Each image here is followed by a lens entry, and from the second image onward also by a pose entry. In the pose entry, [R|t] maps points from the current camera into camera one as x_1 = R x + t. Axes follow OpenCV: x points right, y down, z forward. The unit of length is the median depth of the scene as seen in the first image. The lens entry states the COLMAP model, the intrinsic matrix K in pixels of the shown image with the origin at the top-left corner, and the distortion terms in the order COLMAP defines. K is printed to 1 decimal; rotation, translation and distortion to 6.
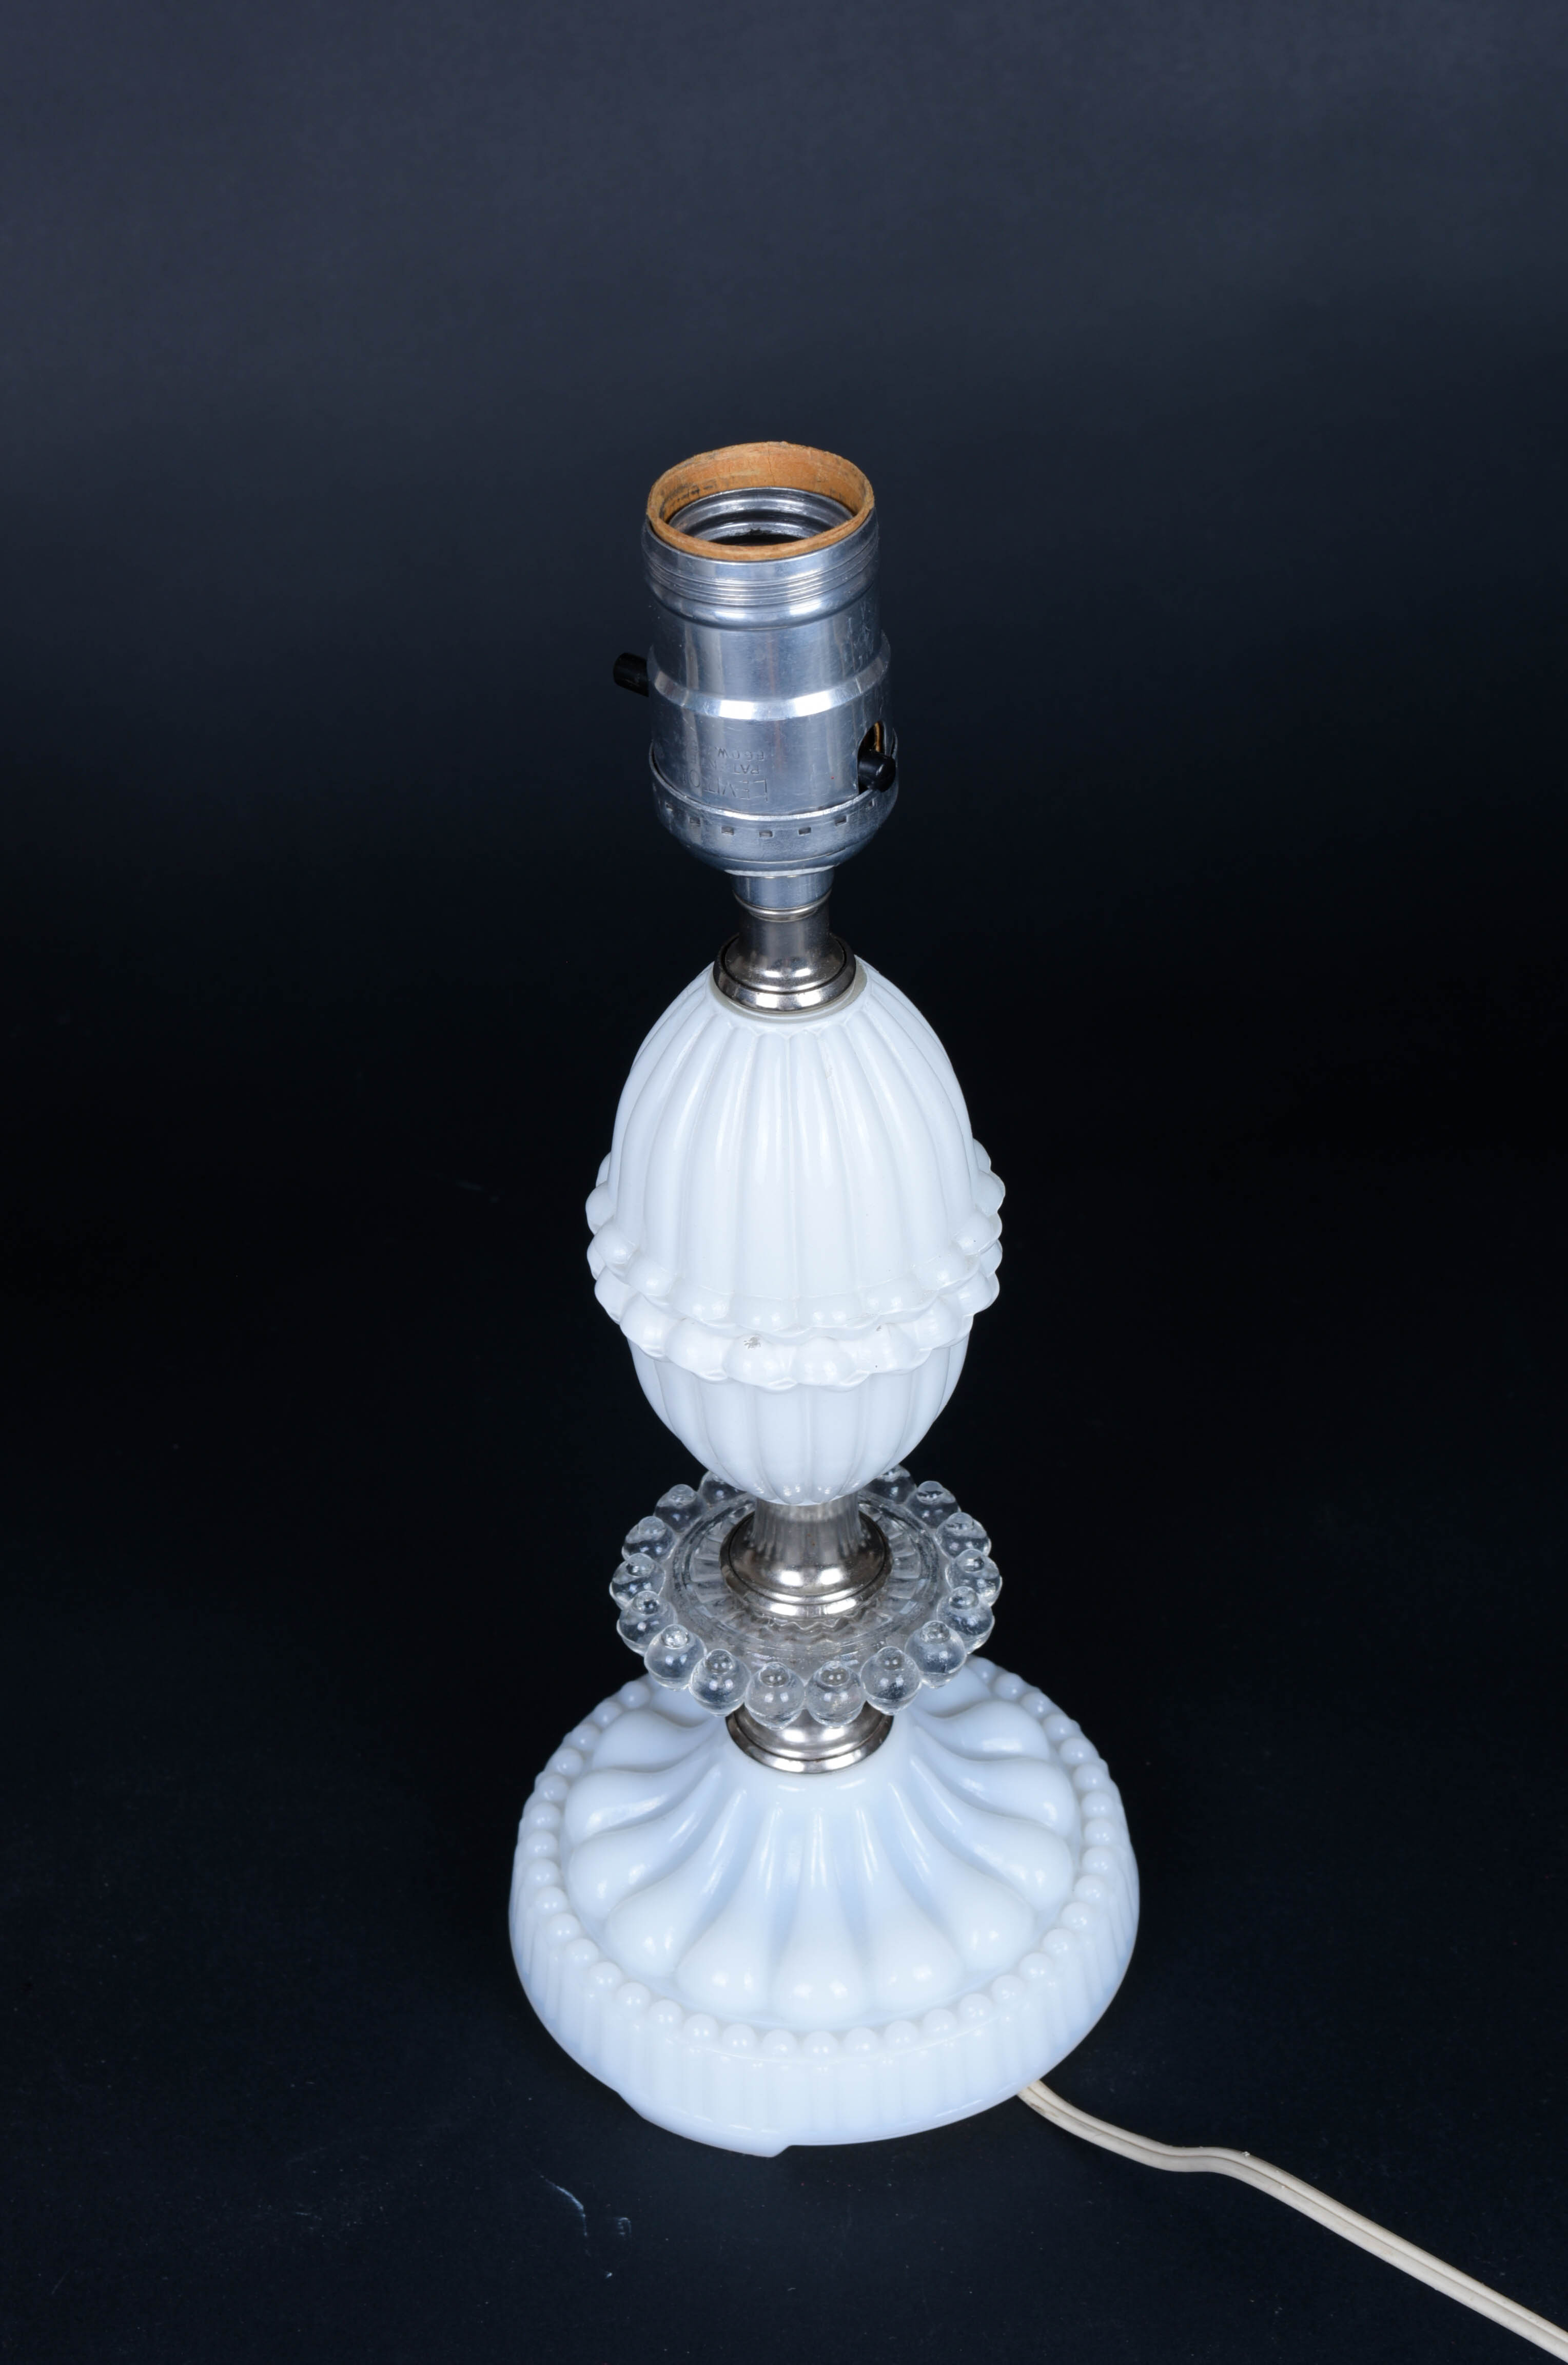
lens RADIAL K [[4192.1, 0, 778.9], [0, 4192.1, 1195.0], [0, 0, 1]] dist [-0.029268, 0.000000]
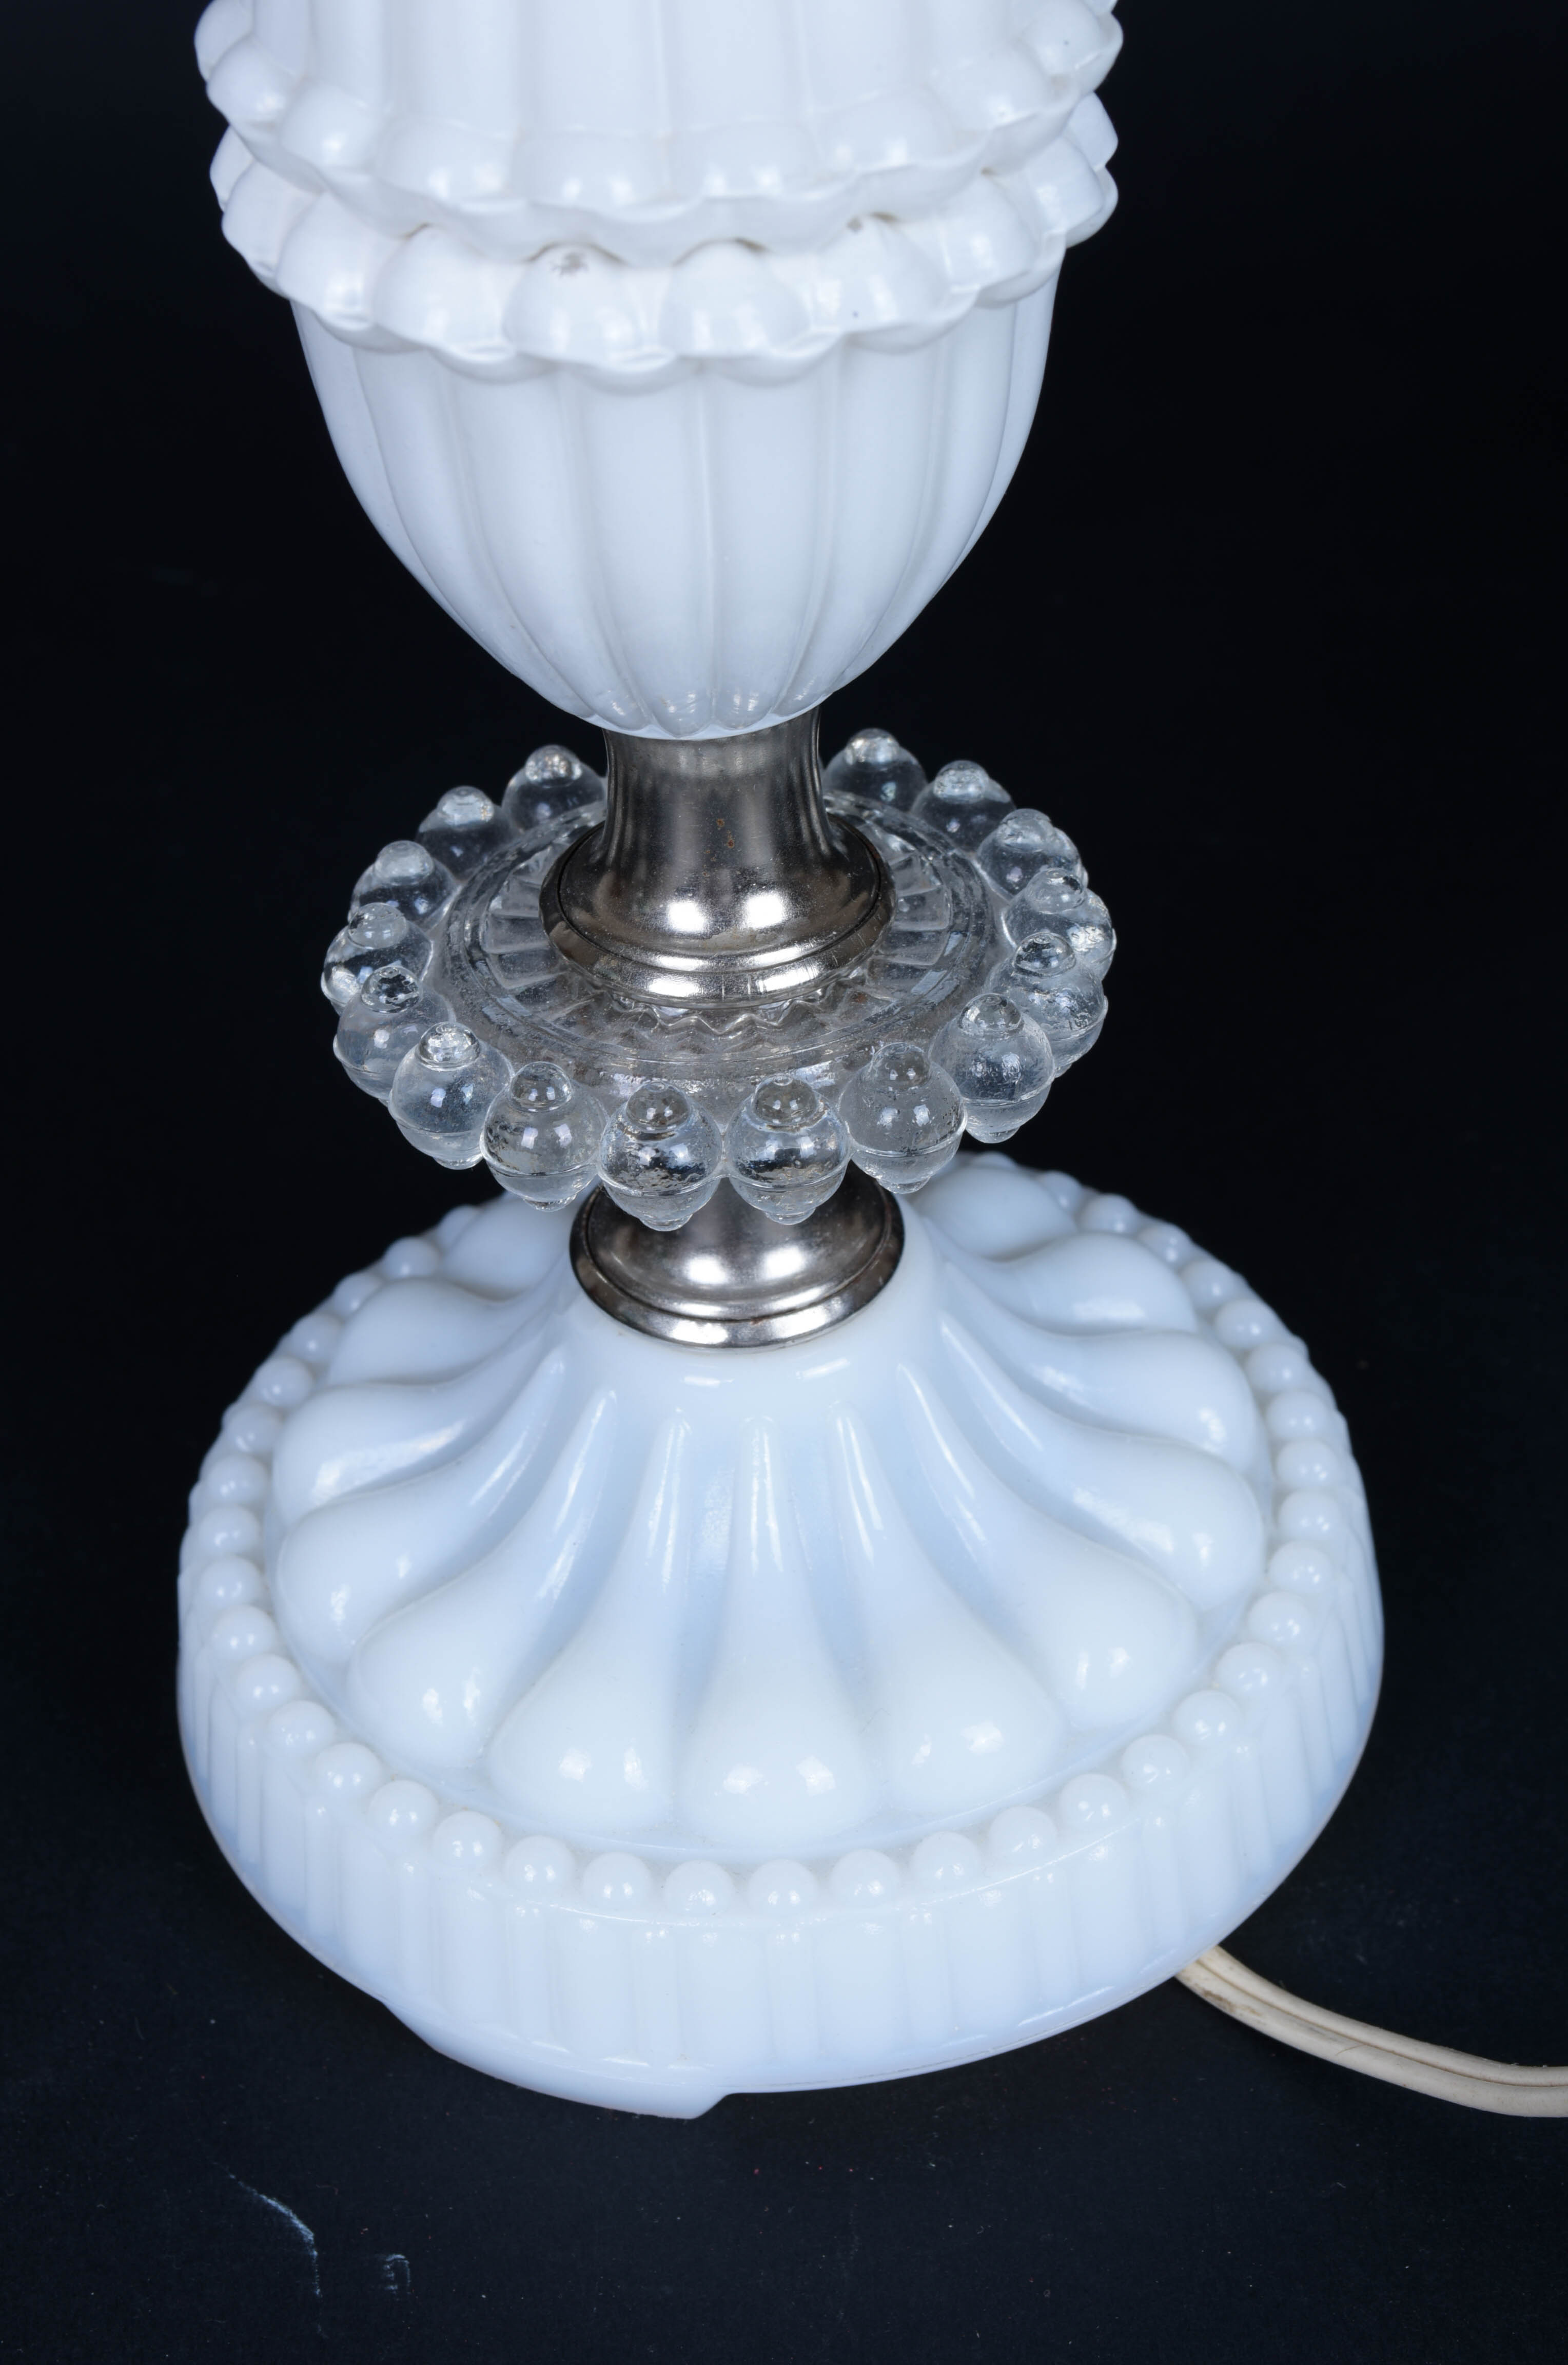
lens RADIAL K [[4192.1, 0, 777.1], [0, 4192.1, 1170.1], [0, 0, 1]] dist [-0.029268, 0.000000]
pose [[0.999193, -0.036523, 0.016728, 0.004199], [0.036288, 0.999241, 0.014144, 0.113169], [-0.017232, -0.013526, 0.999760, 0.516078]]
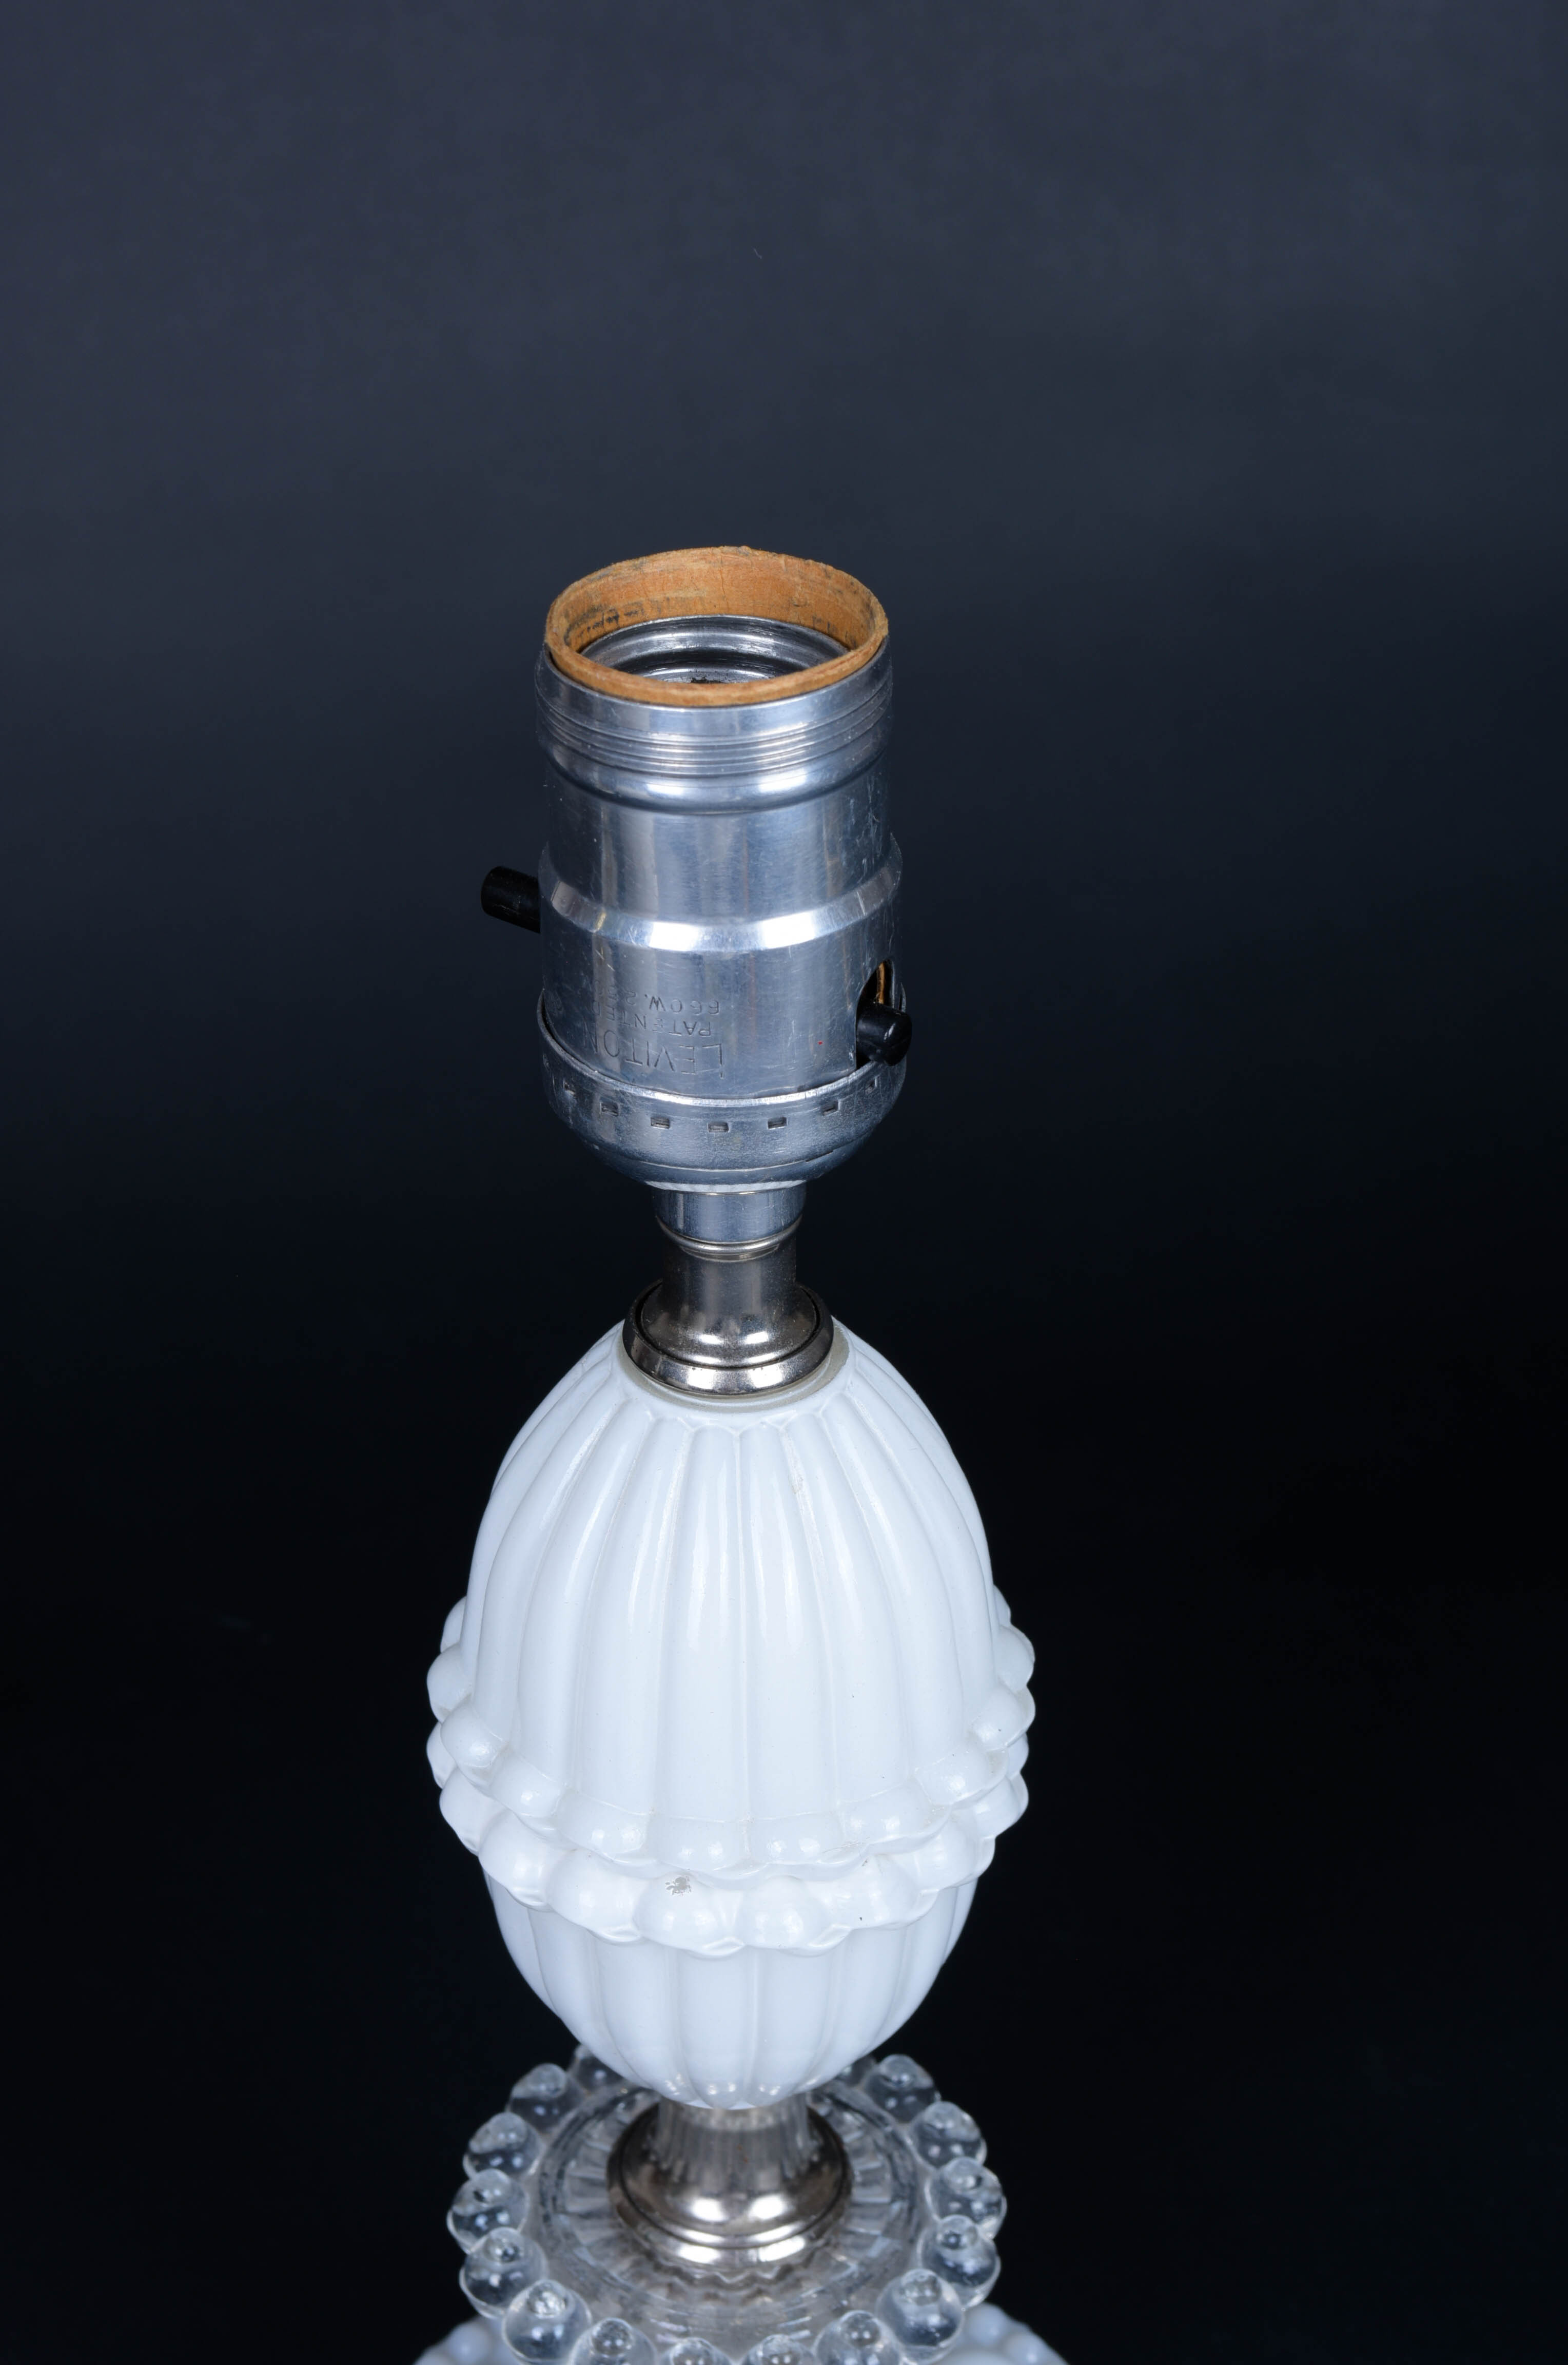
lens RADIAL K [[4192.1, 0, 792.3], [0, 4192.1, 1184.5], [0, 0, 1]] dist [-0.029268, 0.000000]
pose [[0.997825, 0.002595, 0.065861, -0.029963], [0.003753, 0.995367, -0.096077, -0.011203], [-0.065805, 0.096115, 0.993193, 0.290293]]
